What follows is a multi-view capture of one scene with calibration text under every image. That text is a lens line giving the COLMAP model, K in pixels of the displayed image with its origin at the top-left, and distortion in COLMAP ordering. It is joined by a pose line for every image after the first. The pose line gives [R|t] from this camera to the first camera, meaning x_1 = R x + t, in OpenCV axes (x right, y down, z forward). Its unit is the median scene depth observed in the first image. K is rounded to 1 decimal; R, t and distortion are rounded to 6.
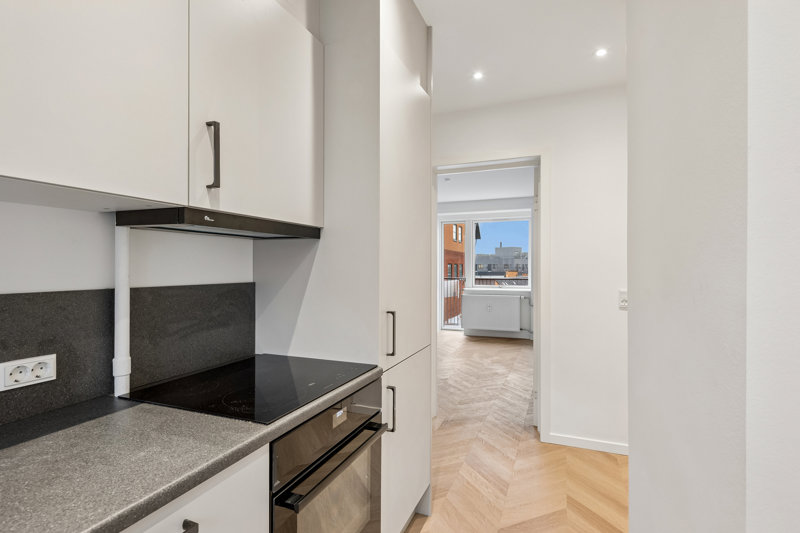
lens RADIAL K [[404.0, 0, 397.5], [0, 404.0, 260.3], [0, 0, 1]] dist [-0.000033, -0.000612]
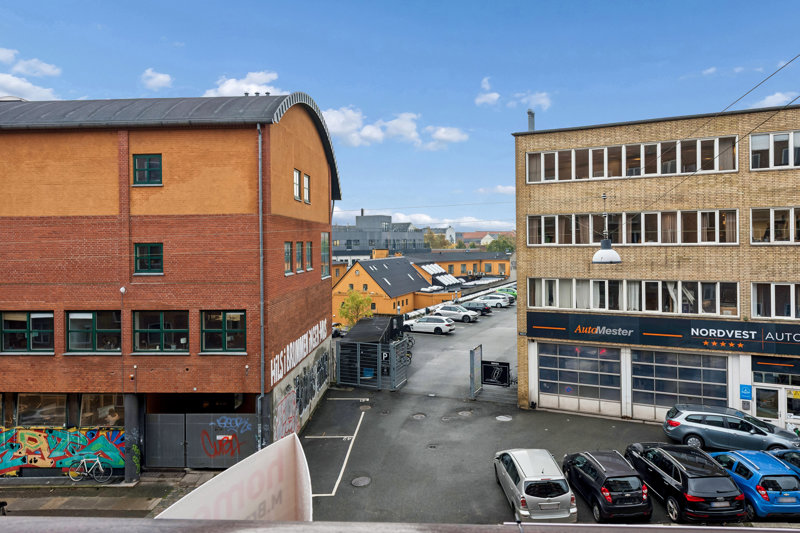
lens RADIAL K [[539.3, 0, 401.7], [0, 539.3, 247.8], [0, 0, 1]] dist [-0.001800, -0.000940]
pose [[0.946586, -0.012103, 0.322223, 0.113144], [0.003689, 0.999636, 0.026710, -0.006045], [-0.322429, -0.024095, 0.946287, 0.740196]]
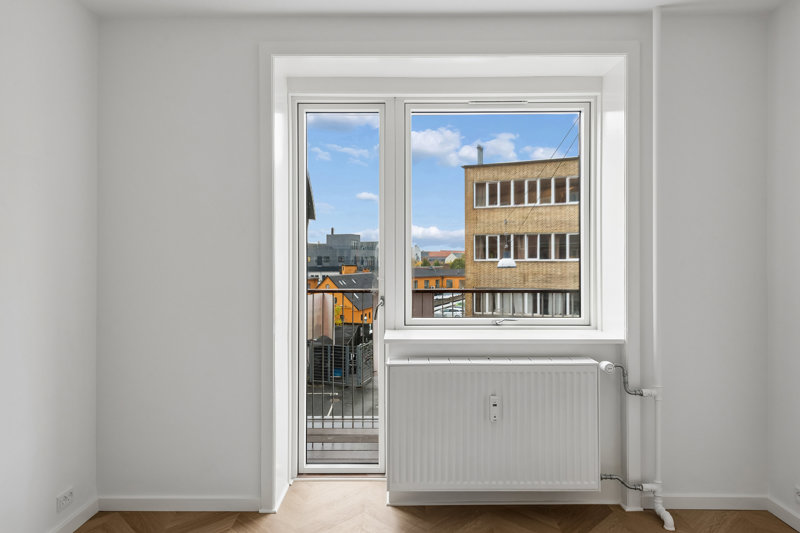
lens RADIAL K [[524.1, 0, 400.0], [0, 524.1, 266.5], [0, 0, 1]] dist [-0.006572, -0.002968]
pose [[0.926754, -0.003628, 0.375651, 0.025217], [-0.007051, 0.999609, 0.027049, 0.008945], [-0.375602, -0.027716, 0.926367, 0.446538]]
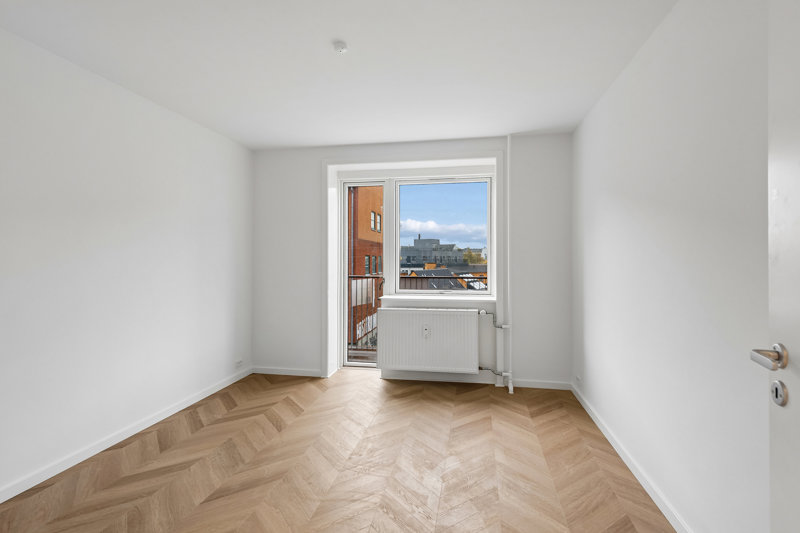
lens RADIAL K [[404.0, 0, 397.5], [0, 404.0, 260.3], [0, 0, 1]] dist [-0.000033, -0.000612]
pose [[0.980399, -0.001077, 0.197018, 0.049797], [-0.002817, 0.999806, 0.019482, 0.004961], [-0.197000, -0.019655, 0.980206, 0.291669]]
